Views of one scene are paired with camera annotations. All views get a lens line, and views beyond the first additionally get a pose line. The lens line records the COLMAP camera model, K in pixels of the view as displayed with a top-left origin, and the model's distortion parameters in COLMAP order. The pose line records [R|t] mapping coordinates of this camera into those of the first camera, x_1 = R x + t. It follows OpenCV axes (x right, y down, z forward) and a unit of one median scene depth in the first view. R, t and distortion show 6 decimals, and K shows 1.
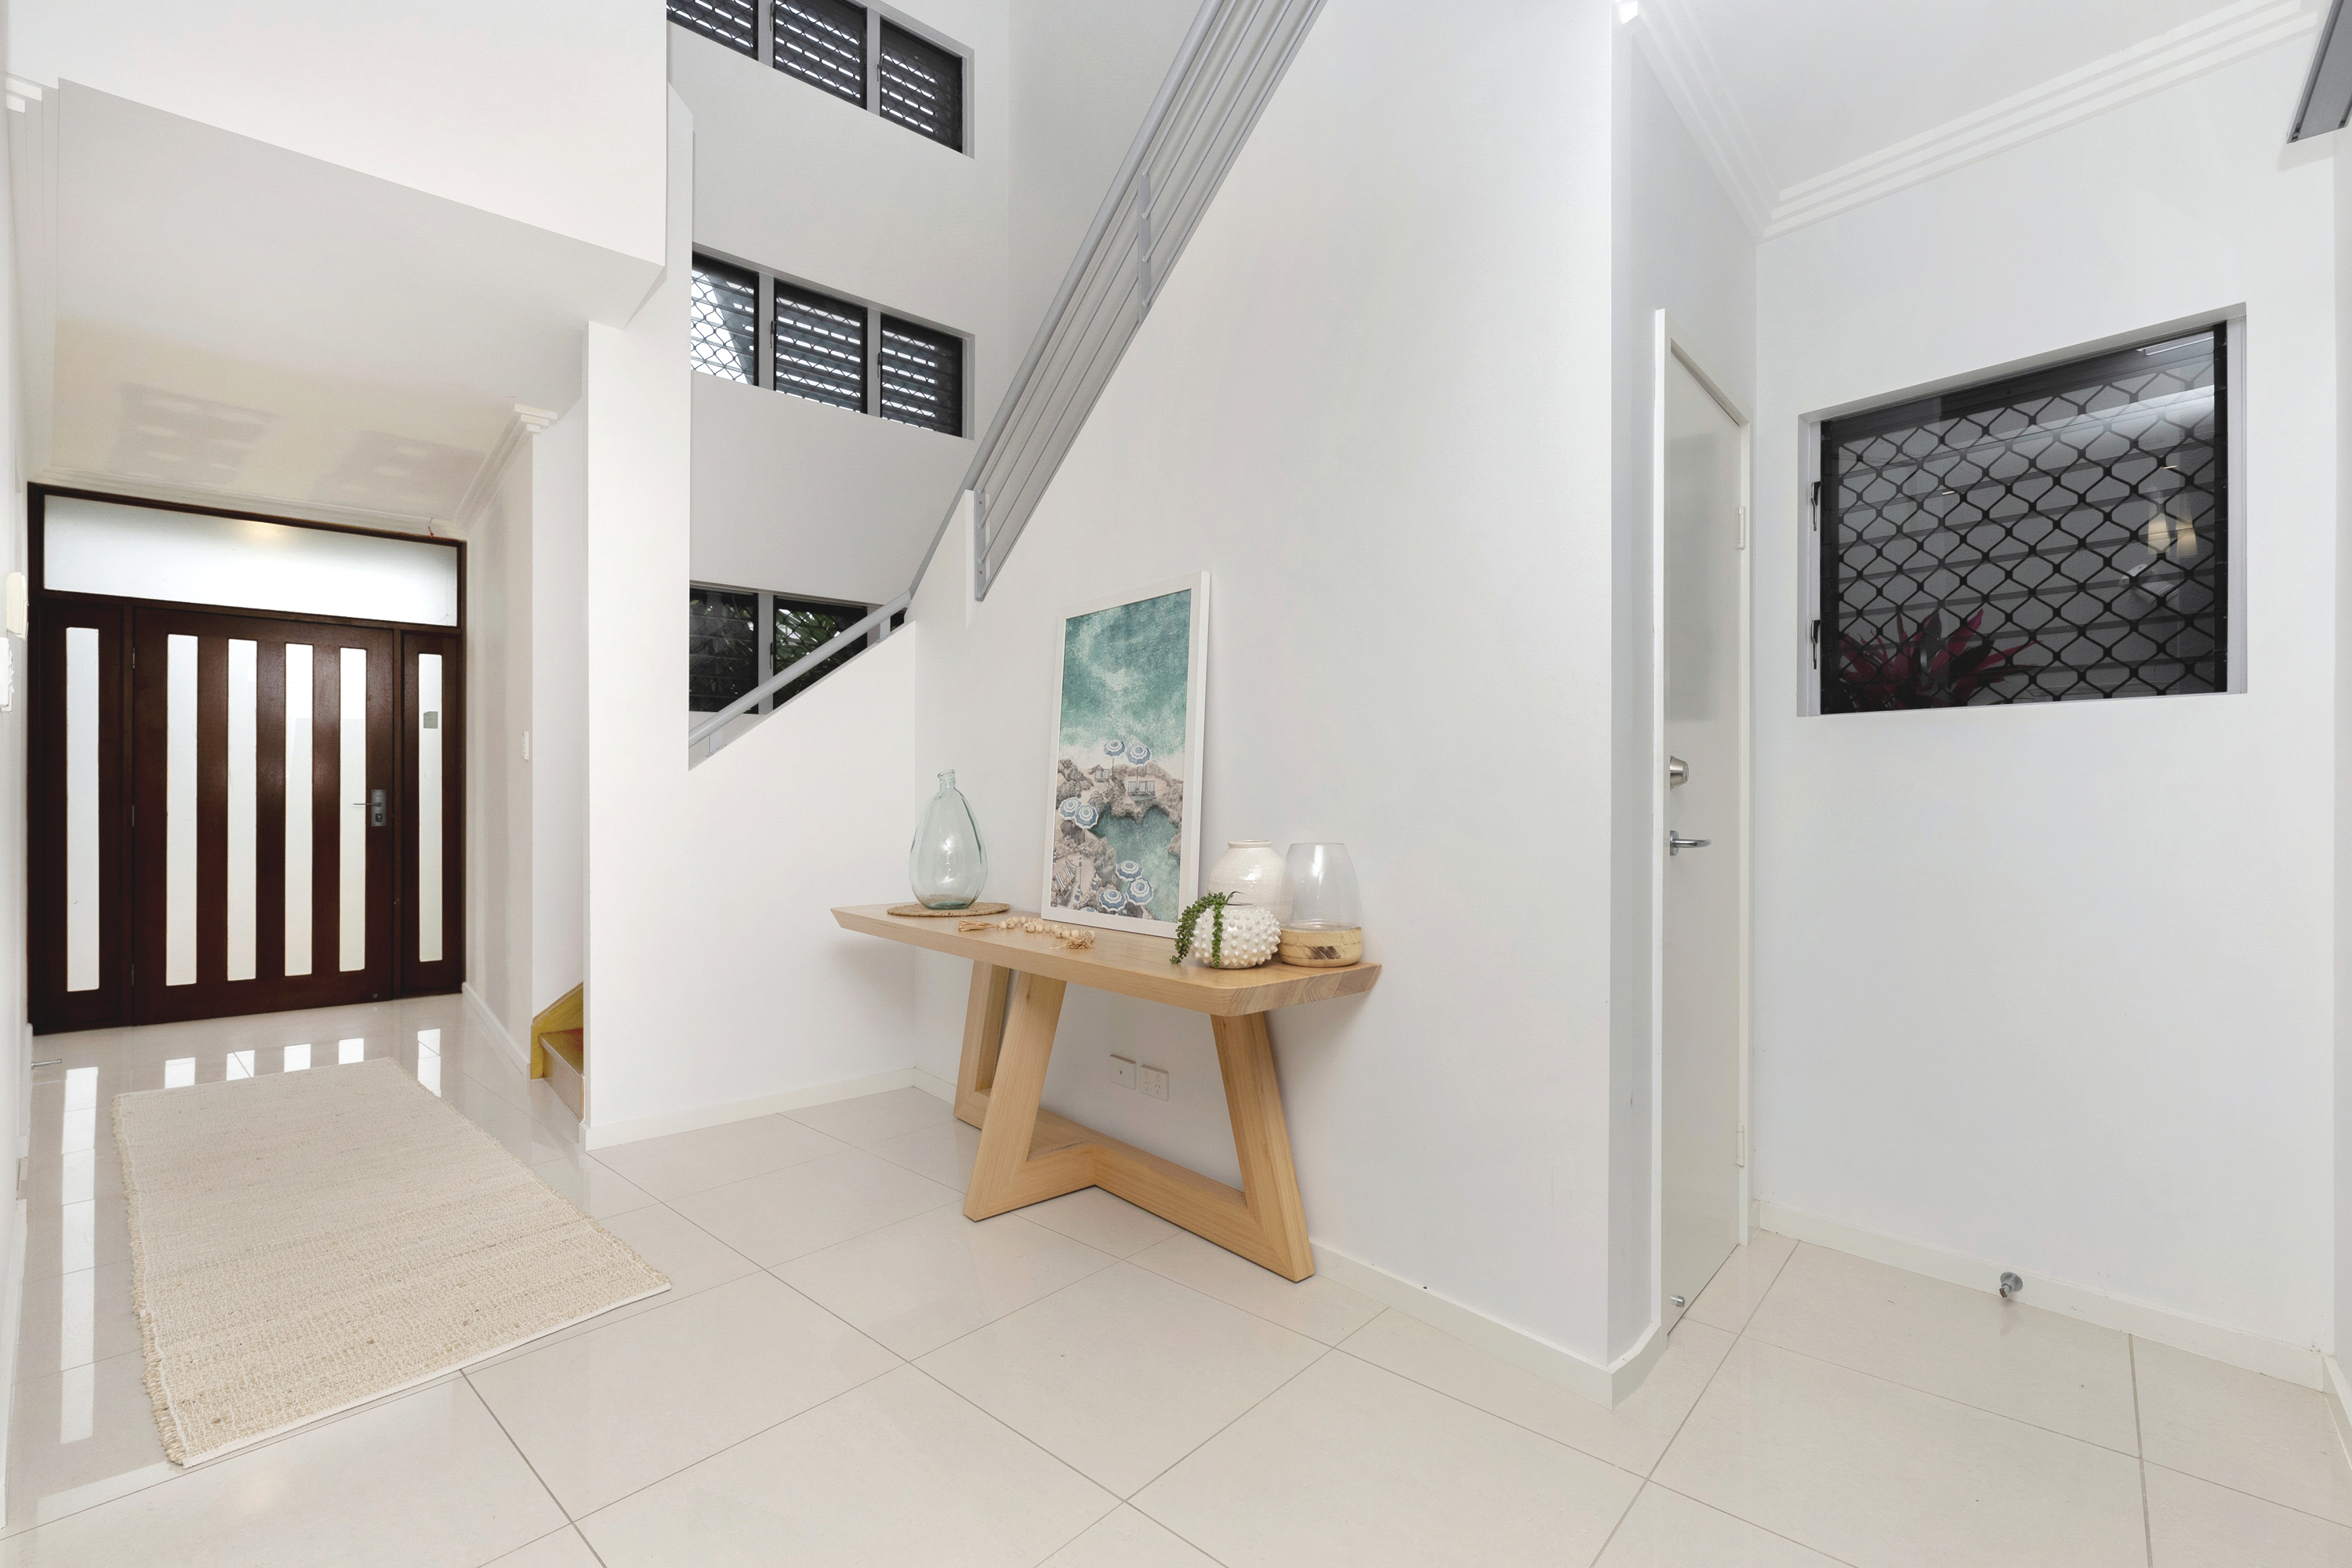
lens RADIAL K [[1008.6, 0, 1171.7], [0, 1008.6, 790.8], [0, 0, 1]] dist [0.000299, 0.000008]
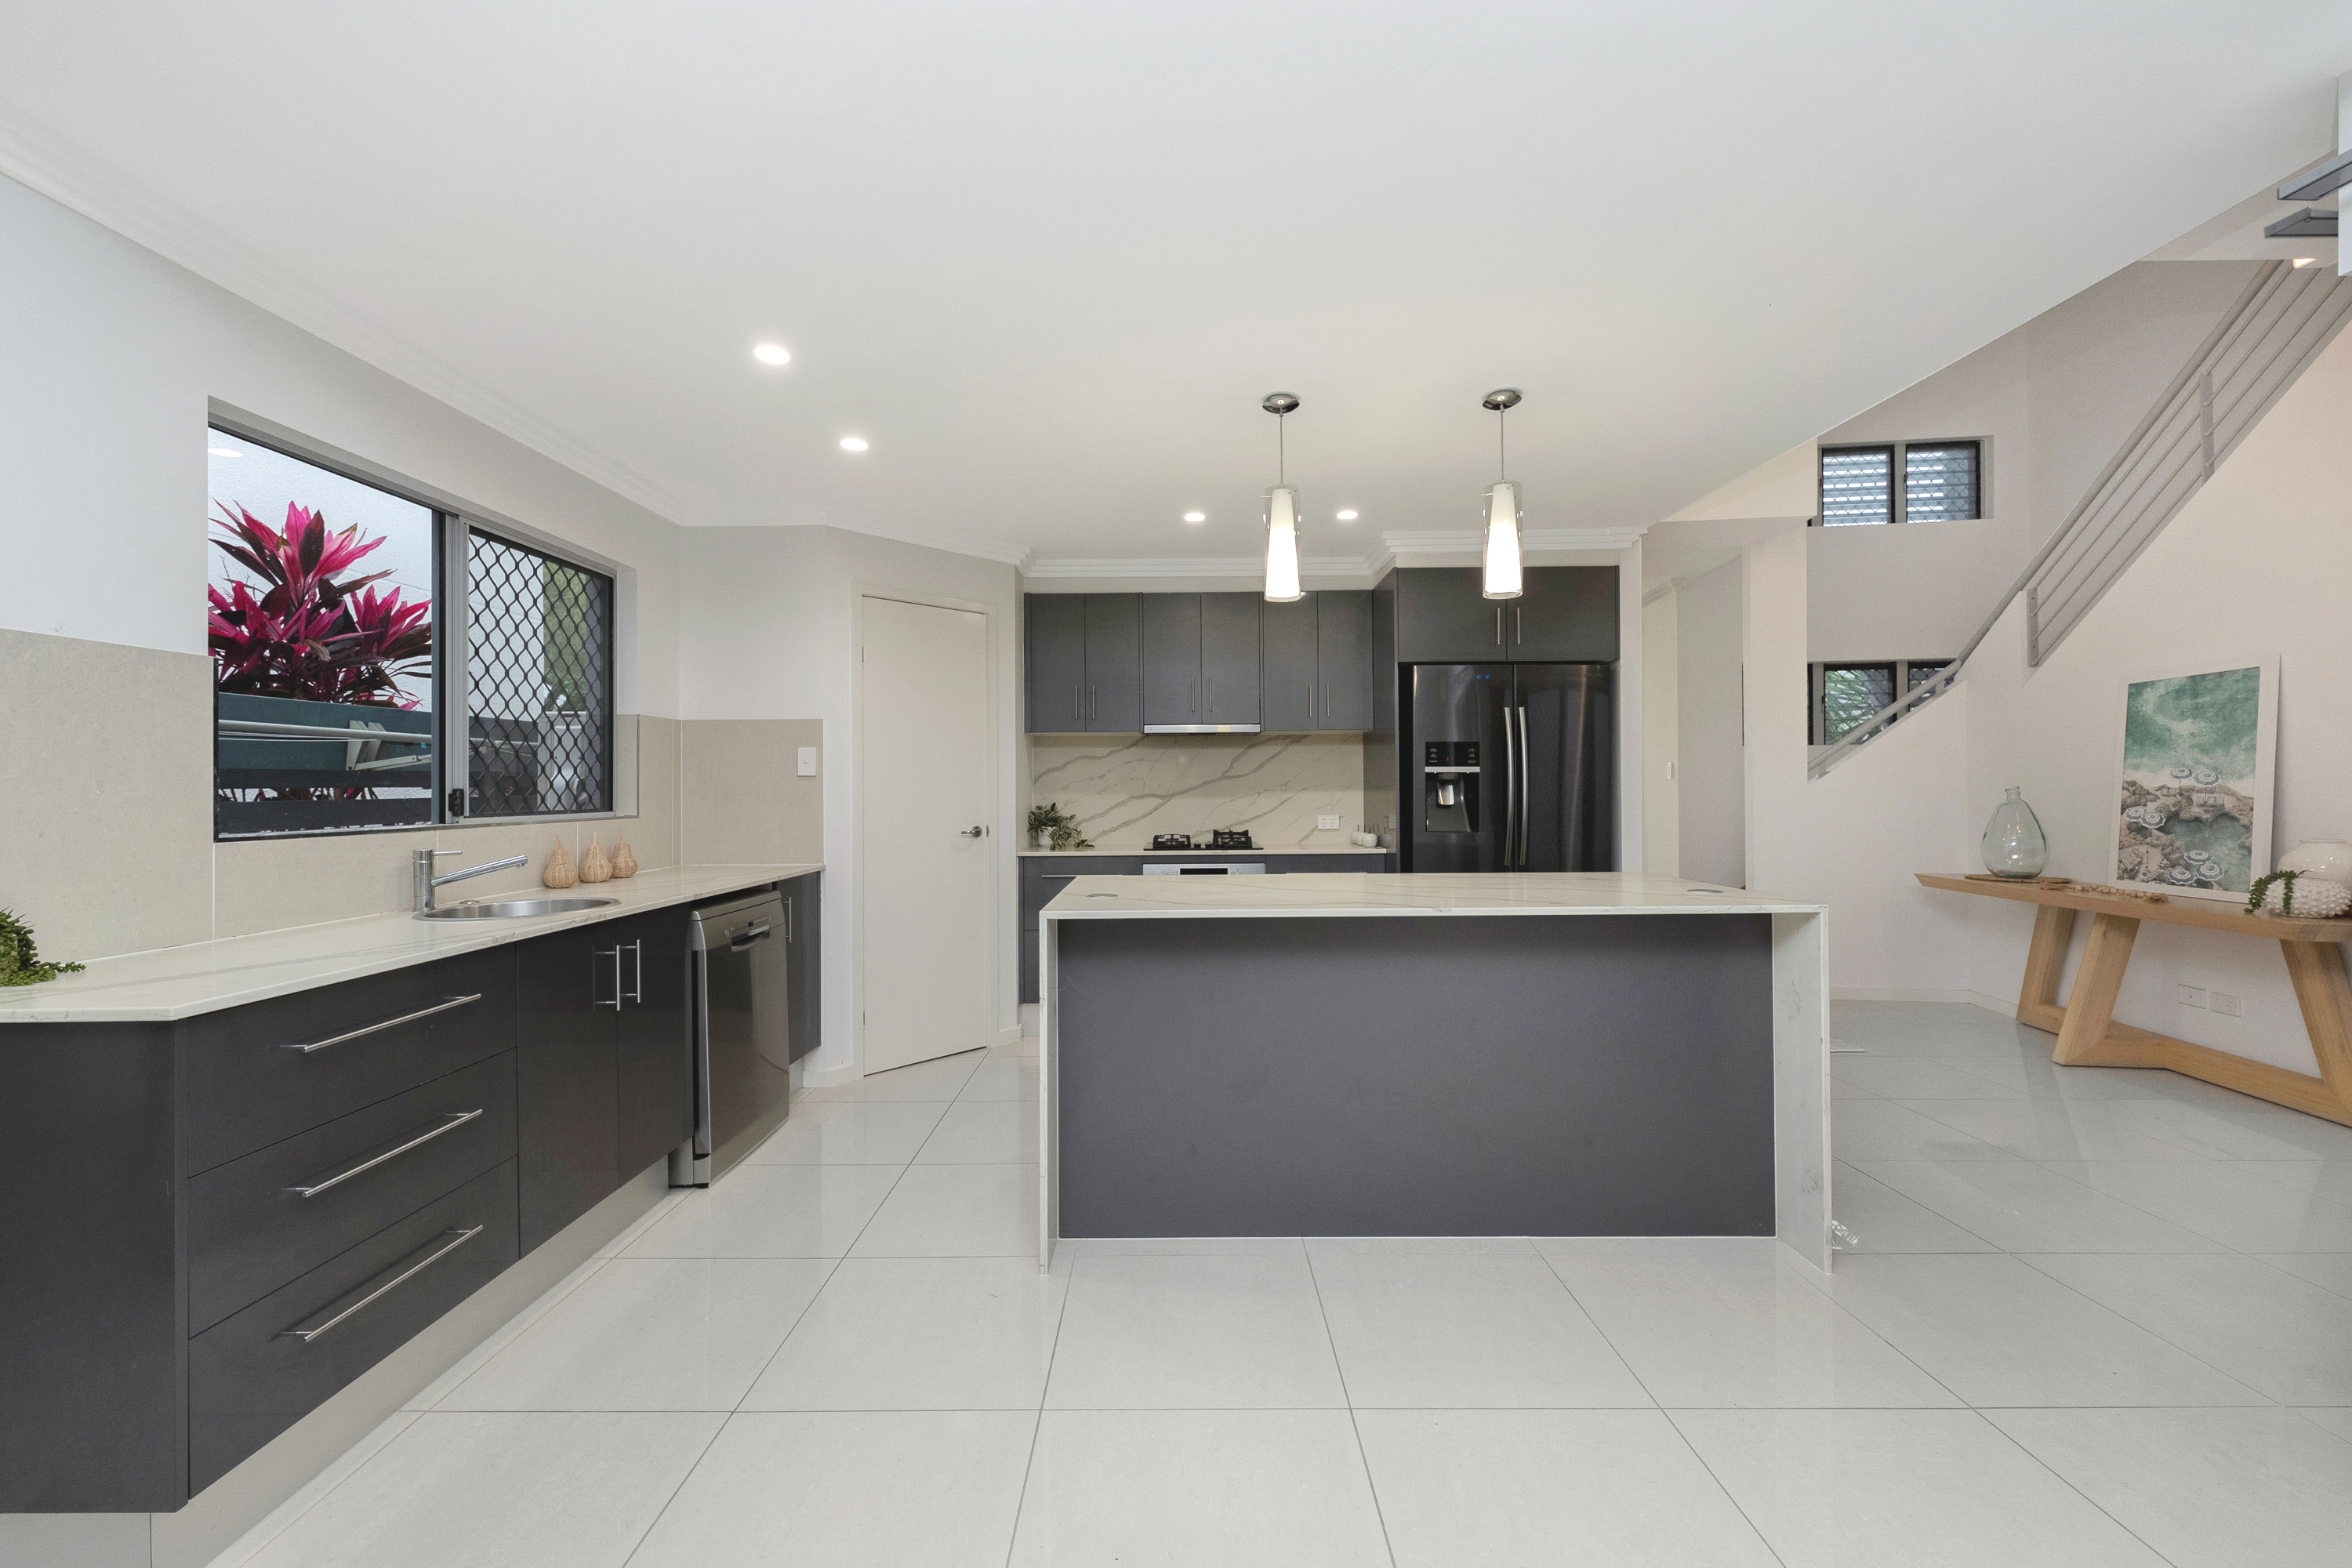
lens RADIAL K [[930.1, 0, 1162.6], [0, 930.1, 783.7], [0, 0, 1]] dist [-0.000256, -0.000459]
pose [[0.658139, -0.009756, -0.752834, -0.014737], [0.009915, 0.999942, -0.004290, -0.036876], [0.752832, -0.004641, 0.658197, -1.016591]]
